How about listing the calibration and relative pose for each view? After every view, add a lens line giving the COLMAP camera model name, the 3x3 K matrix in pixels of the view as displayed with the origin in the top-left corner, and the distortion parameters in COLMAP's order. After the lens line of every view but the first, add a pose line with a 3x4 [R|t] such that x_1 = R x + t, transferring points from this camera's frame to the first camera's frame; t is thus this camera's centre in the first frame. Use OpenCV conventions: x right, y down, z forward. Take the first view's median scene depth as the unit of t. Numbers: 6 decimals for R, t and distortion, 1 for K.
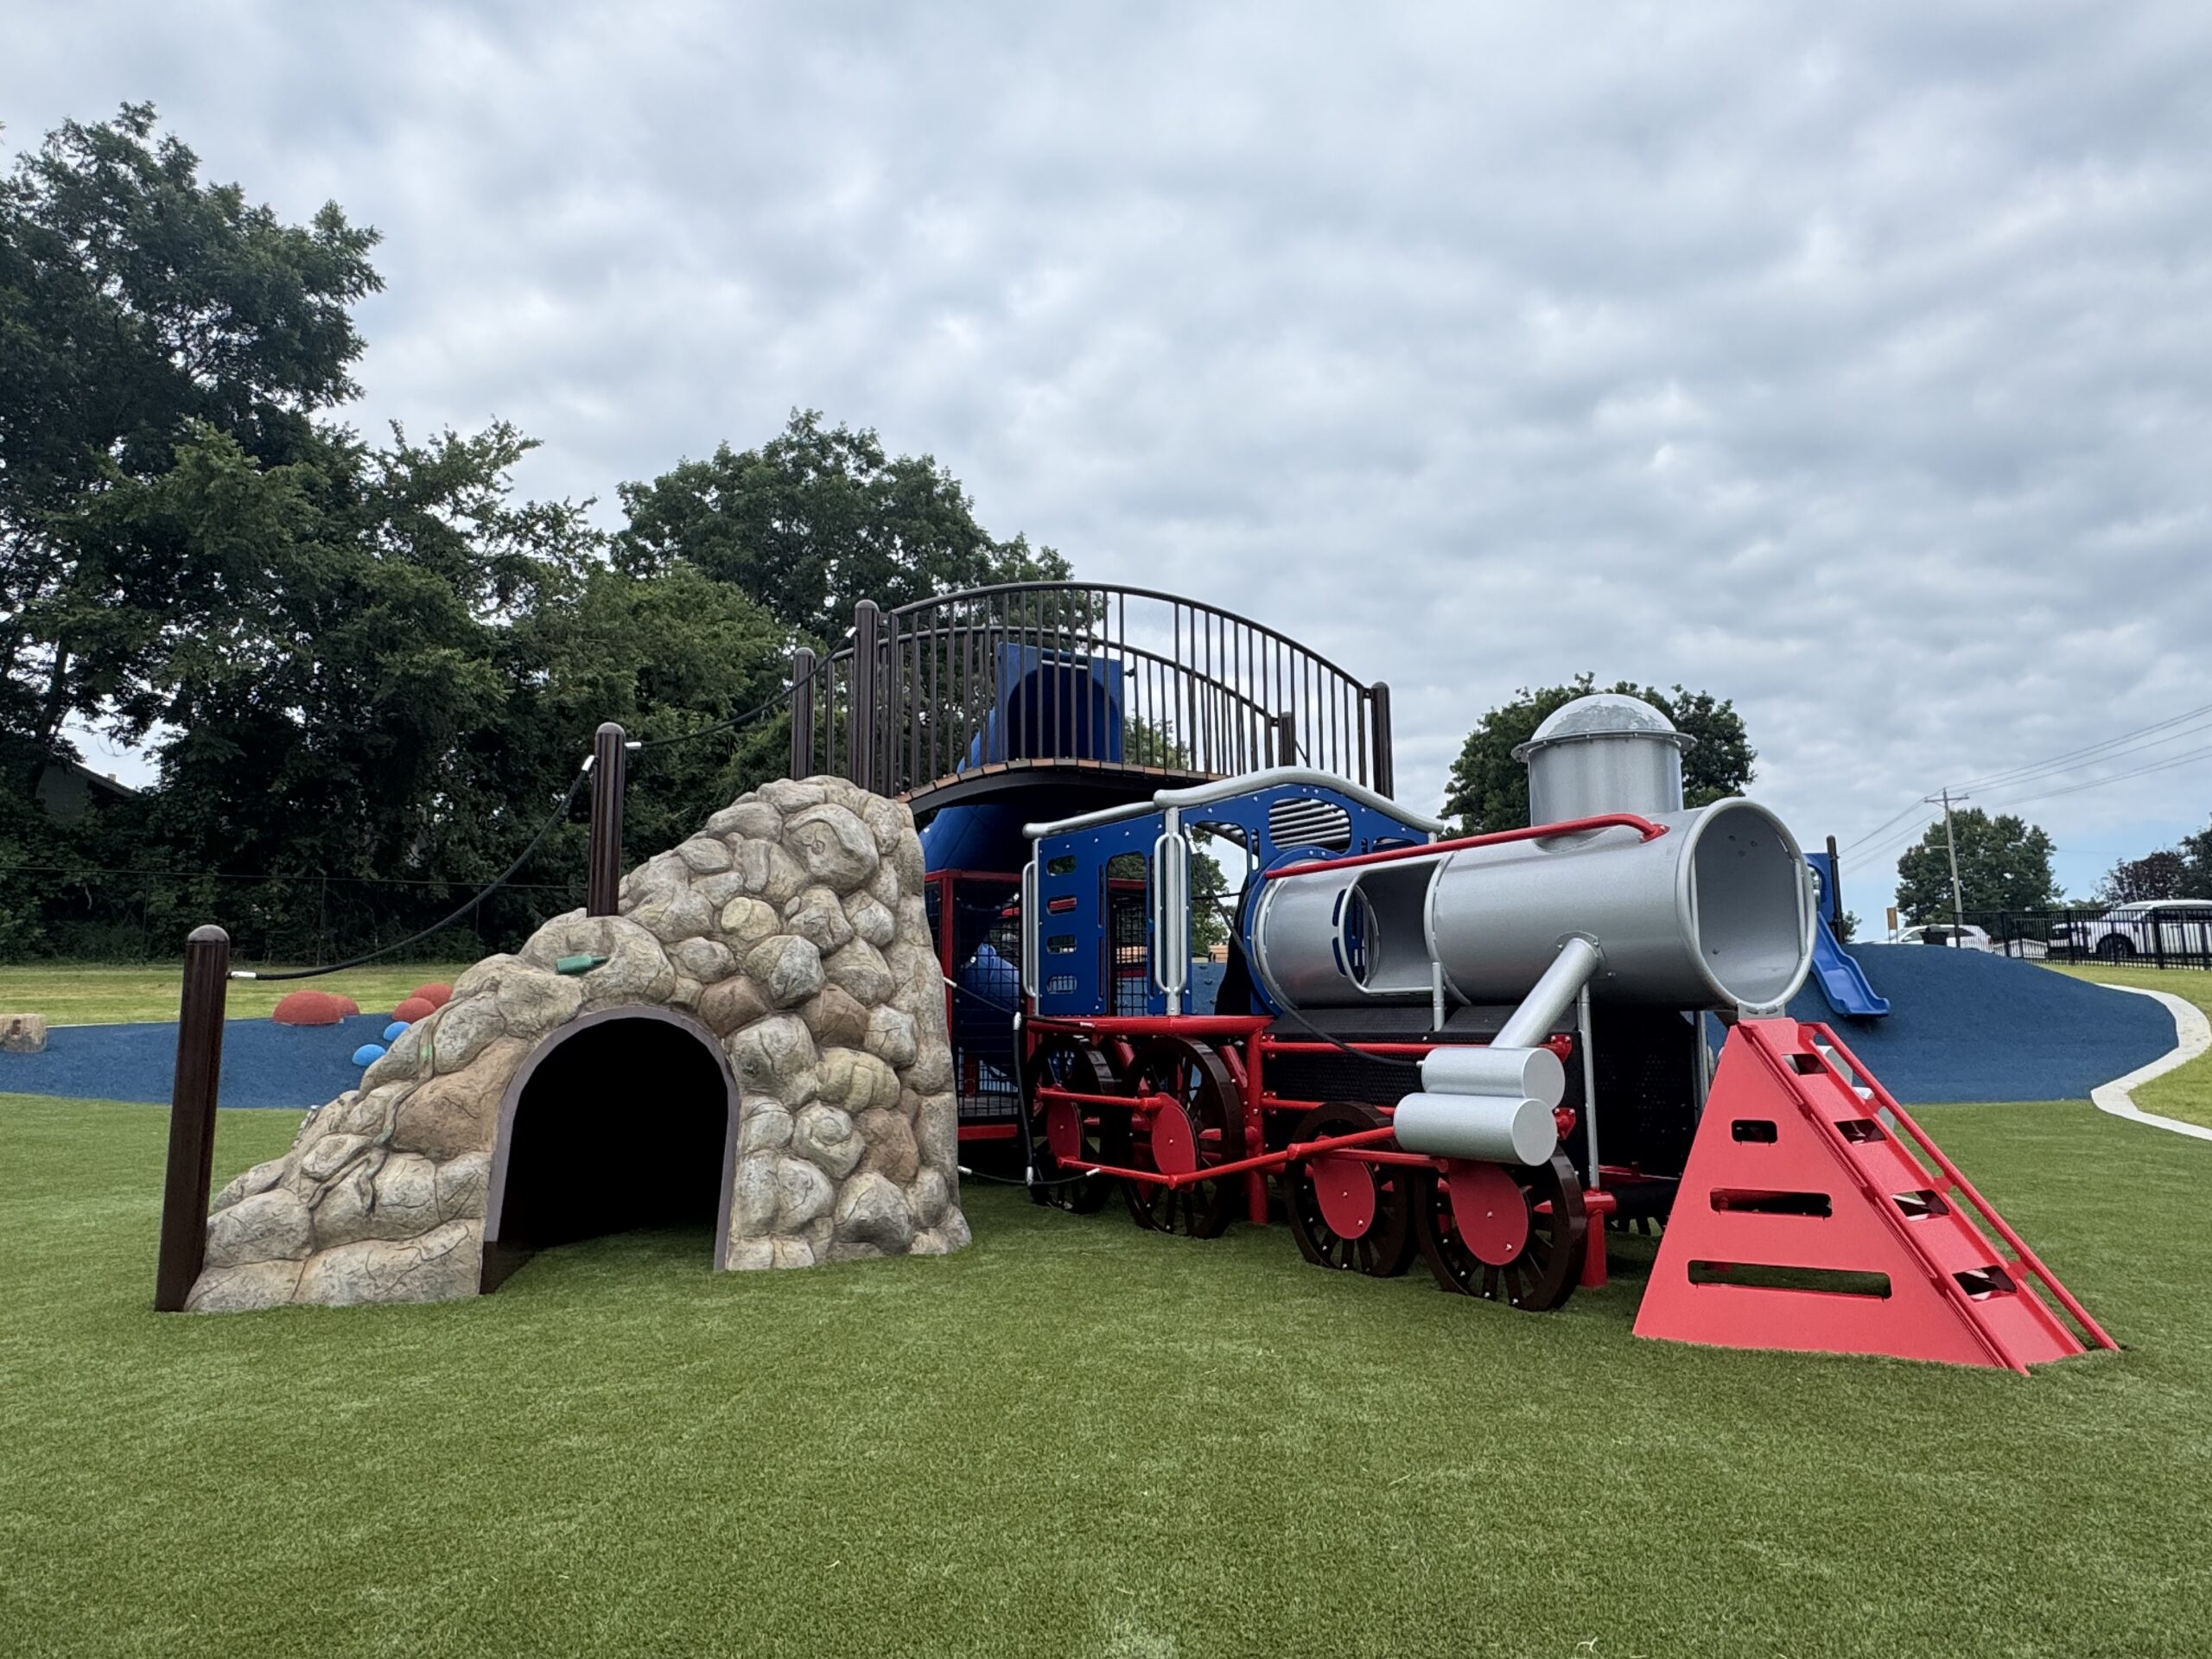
lens RADIAL K [[1350.5, 0, 1106.0], [0, 1350.5, 829.5], [0, 0, 1]] dist [-0.002641, 0.001673]
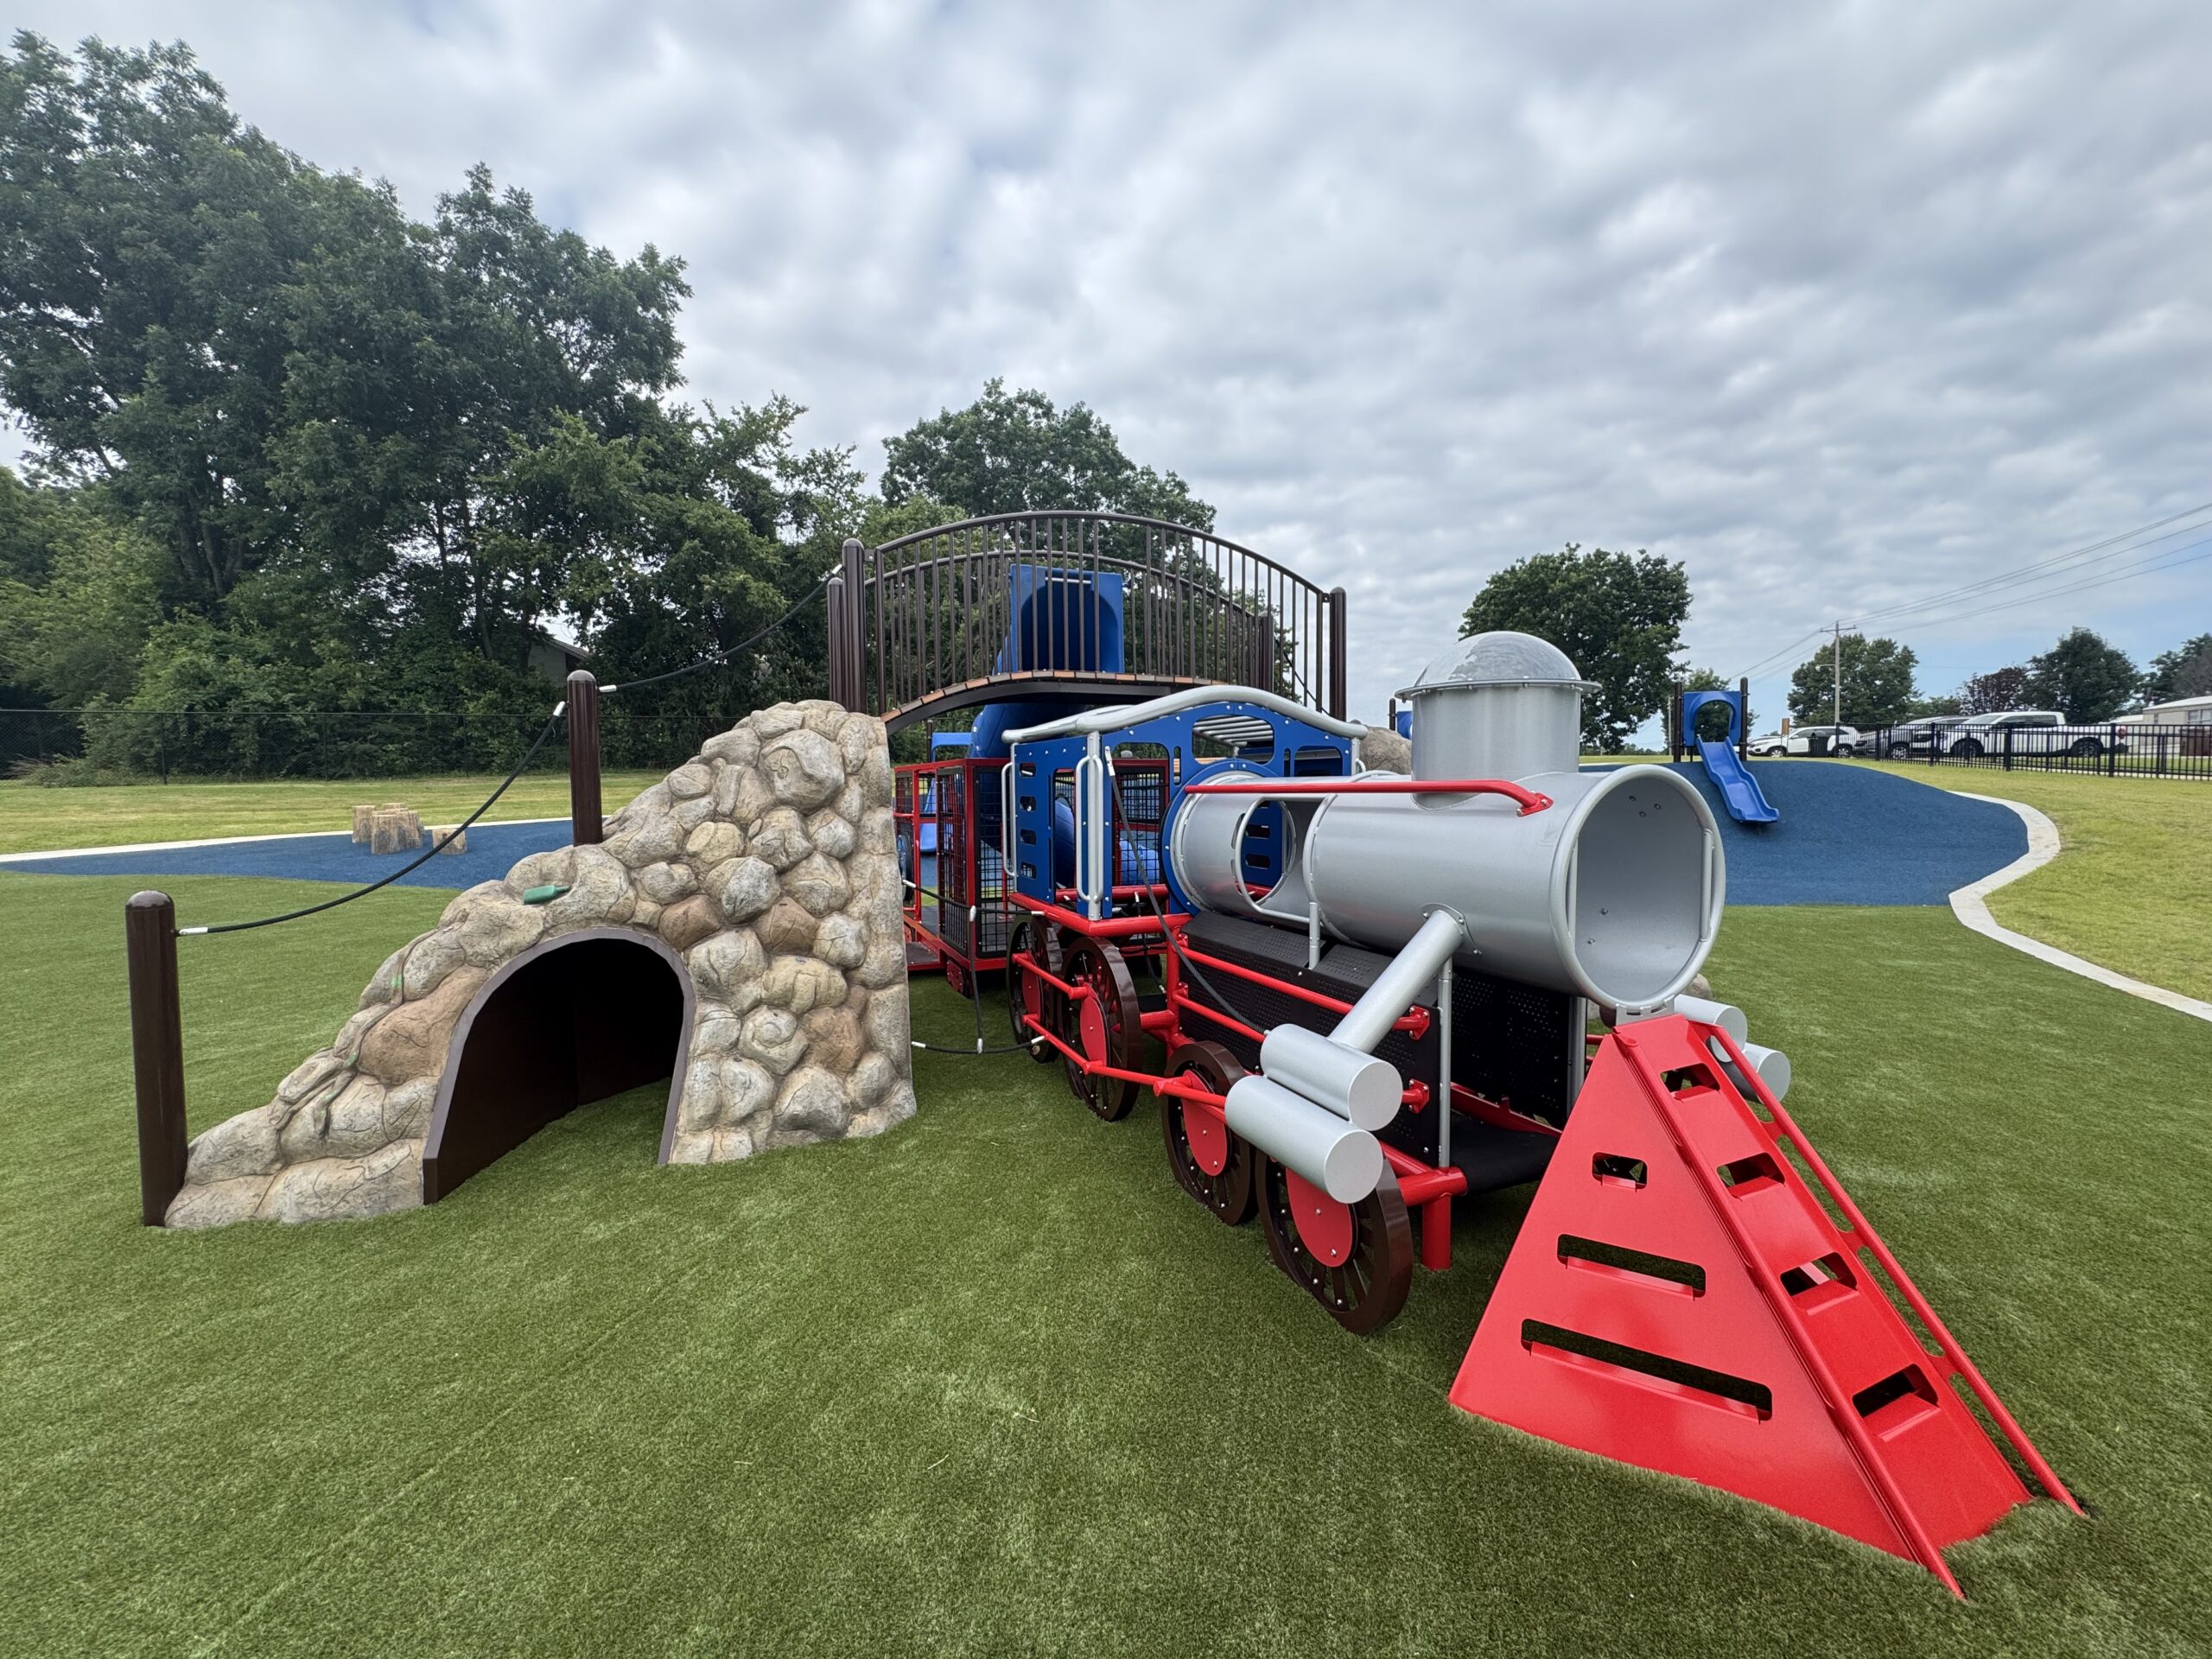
lens RADIAL K [[869.5, 0, 1106.0], [0, 869.5, 829.5], [0, 0, 1]] dist [-0.001942, -0.000284]
pose [[0.991240, 0.004030, -0.132011, 0.168701], [0.020645, 0.982519, 0.185012, -0.075993], [0.130449, -0.186116, 0.973829, 0.338249]]
